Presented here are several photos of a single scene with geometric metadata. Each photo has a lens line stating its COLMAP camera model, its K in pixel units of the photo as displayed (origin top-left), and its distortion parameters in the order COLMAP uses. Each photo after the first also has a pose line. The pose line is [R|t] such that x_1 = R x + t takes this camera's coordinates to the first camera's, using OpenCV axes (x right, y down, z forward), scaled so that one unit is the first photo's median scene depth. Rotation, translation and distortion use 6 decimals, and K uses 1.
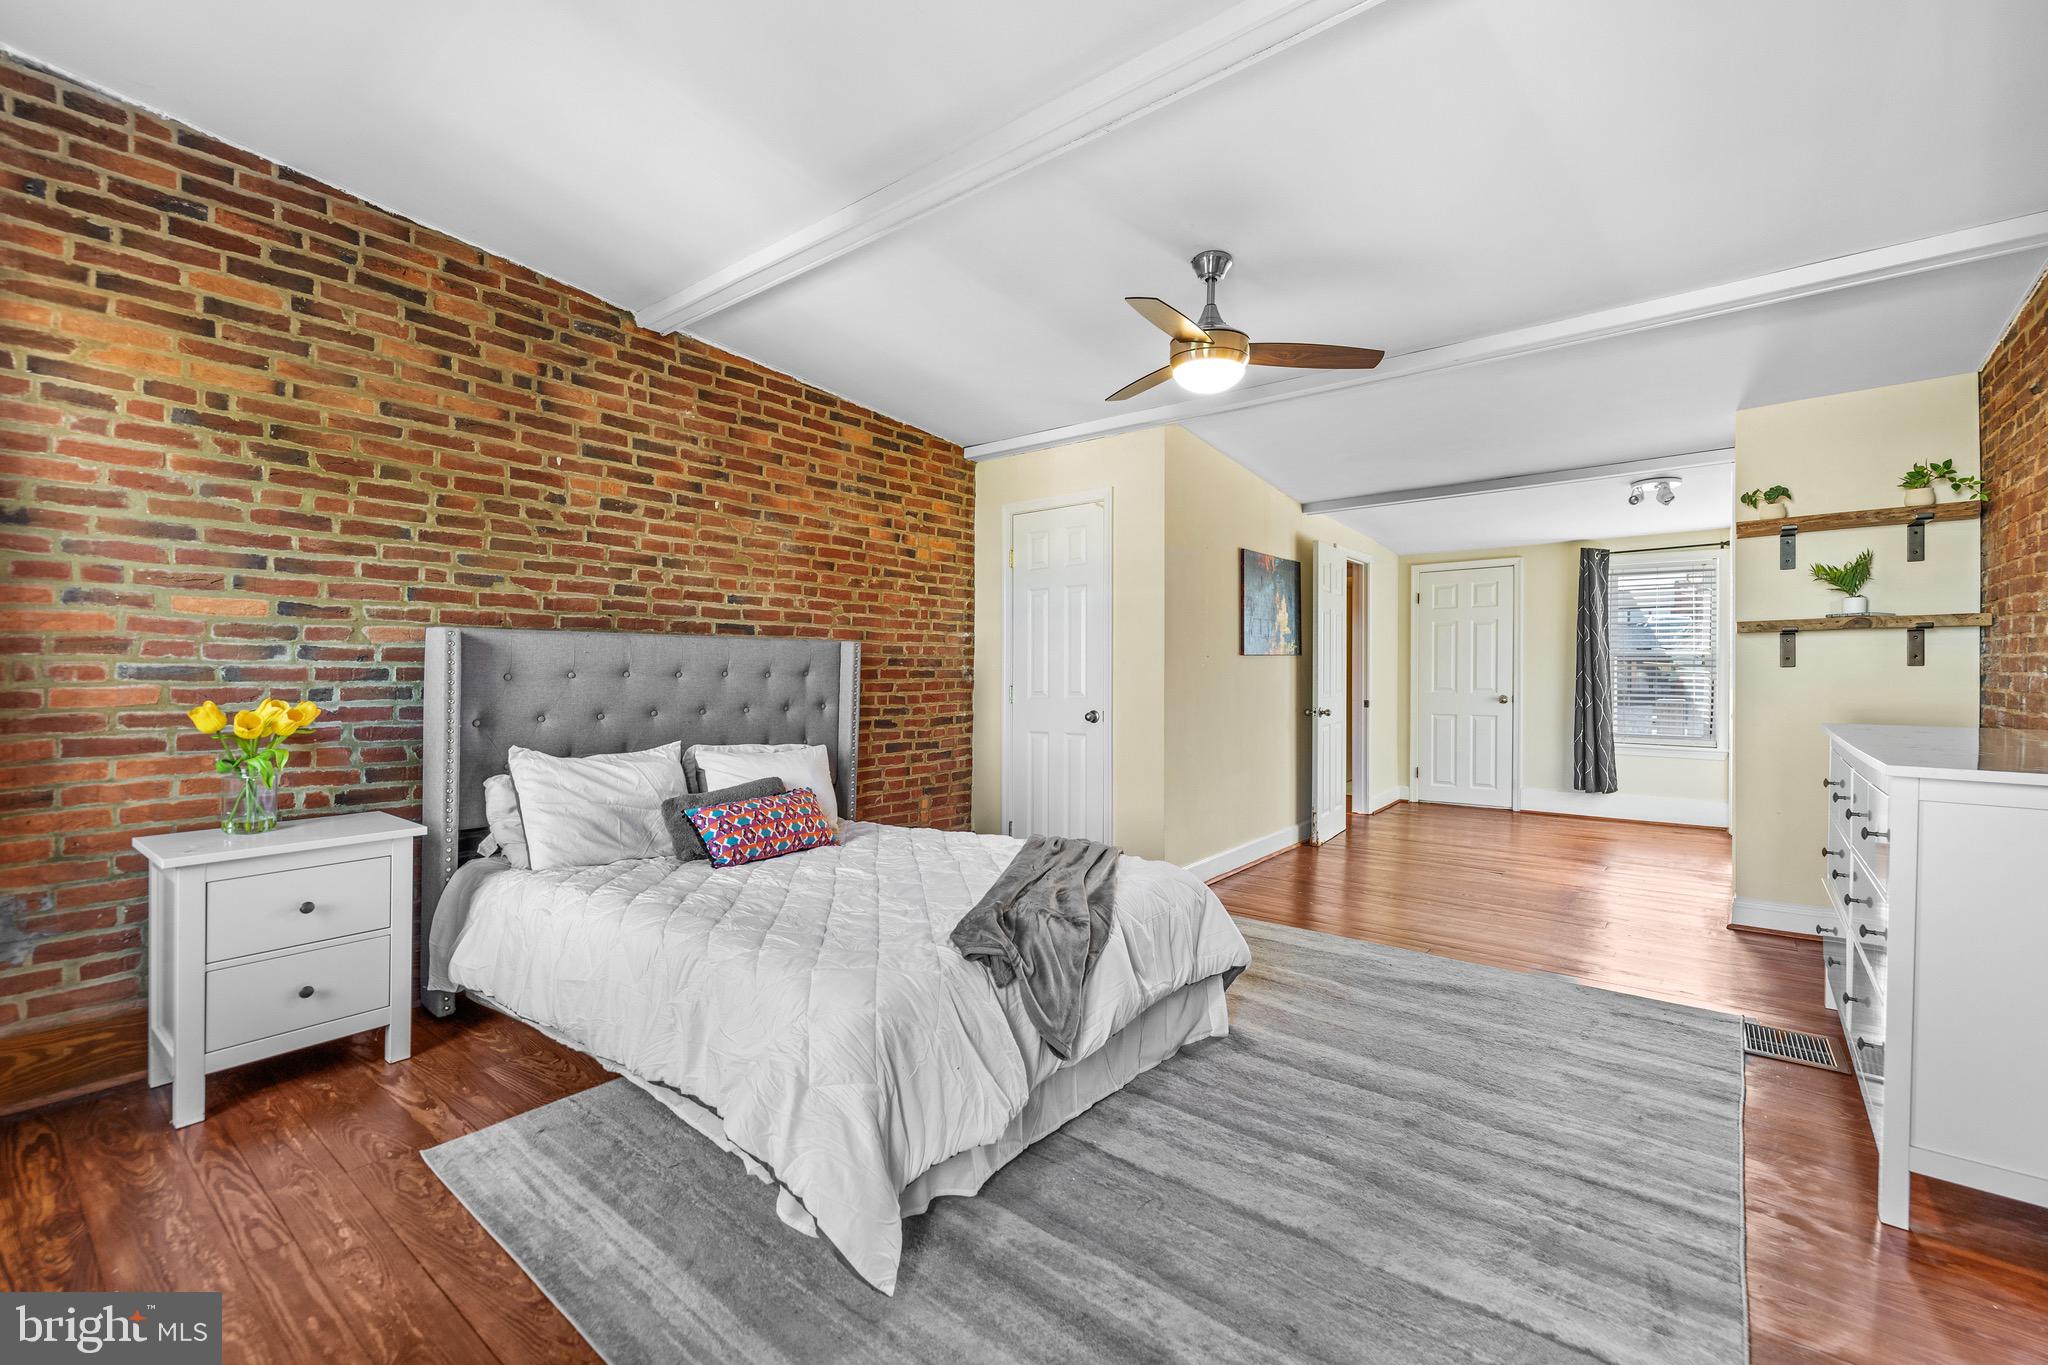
lens RADIAL K [[867.8, 0, 1012.3], [0, 867.8, 682.4], [0, 0, 1]] dist [0.000282, -0.000371]
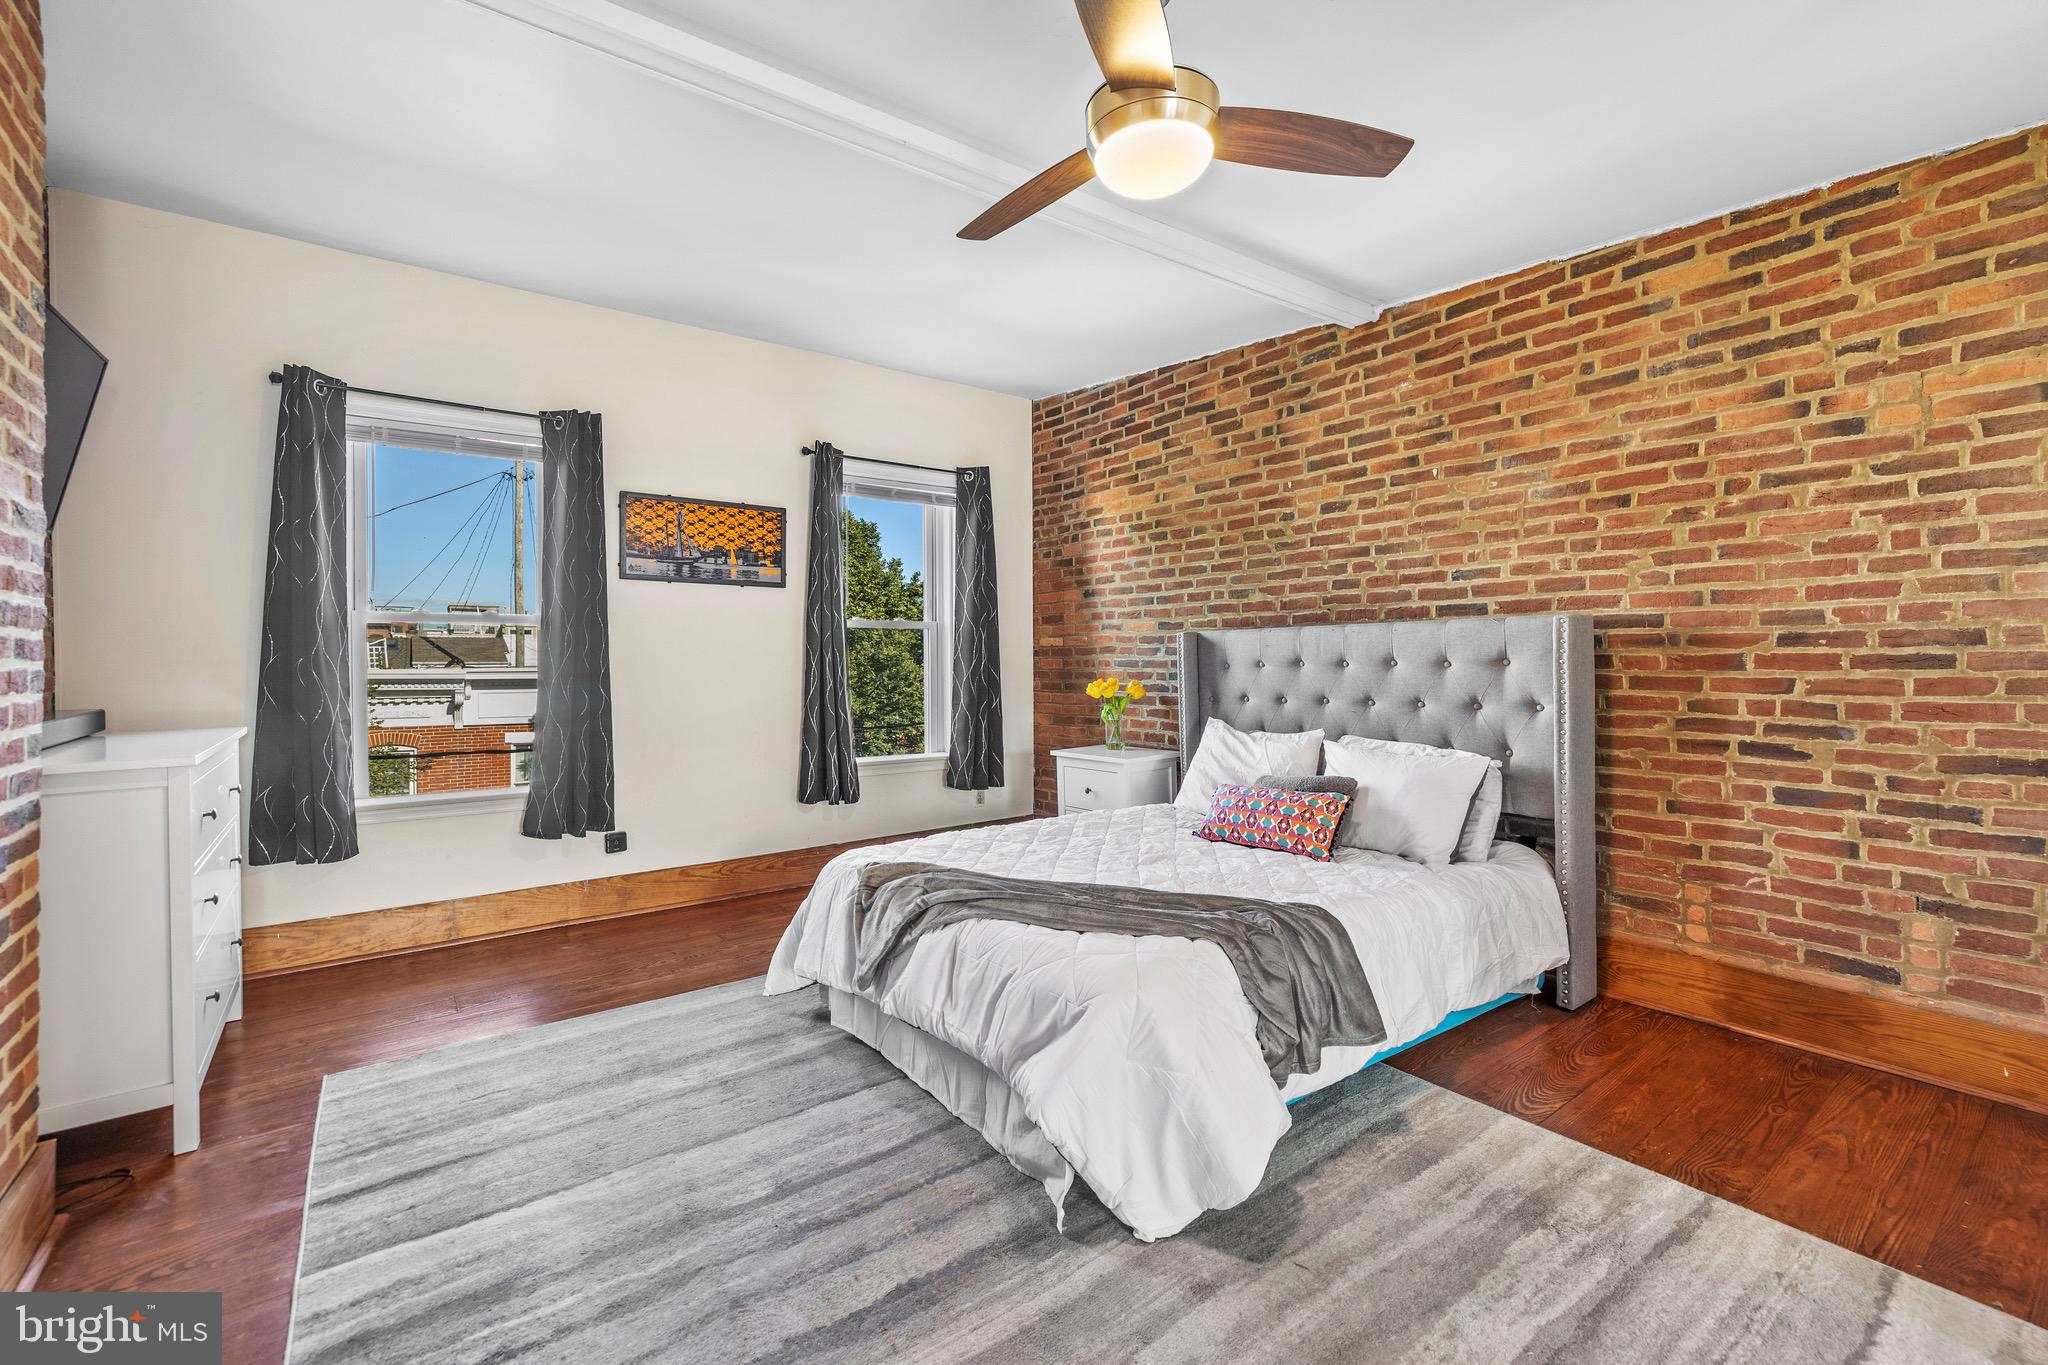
lens RADIAL K [[867.8, 0, 1012.3], [0, 867.8, 663.7], [0, 0, 1]] dist [0.000282, -0.000371]
pose [[-0.252720, 0.004665, -0.967528, 0.668904], [-0.001207, 0.999986, 0.005137, -0.013762], [0.967539, 0.002466, -0.252711, 0.859795]]
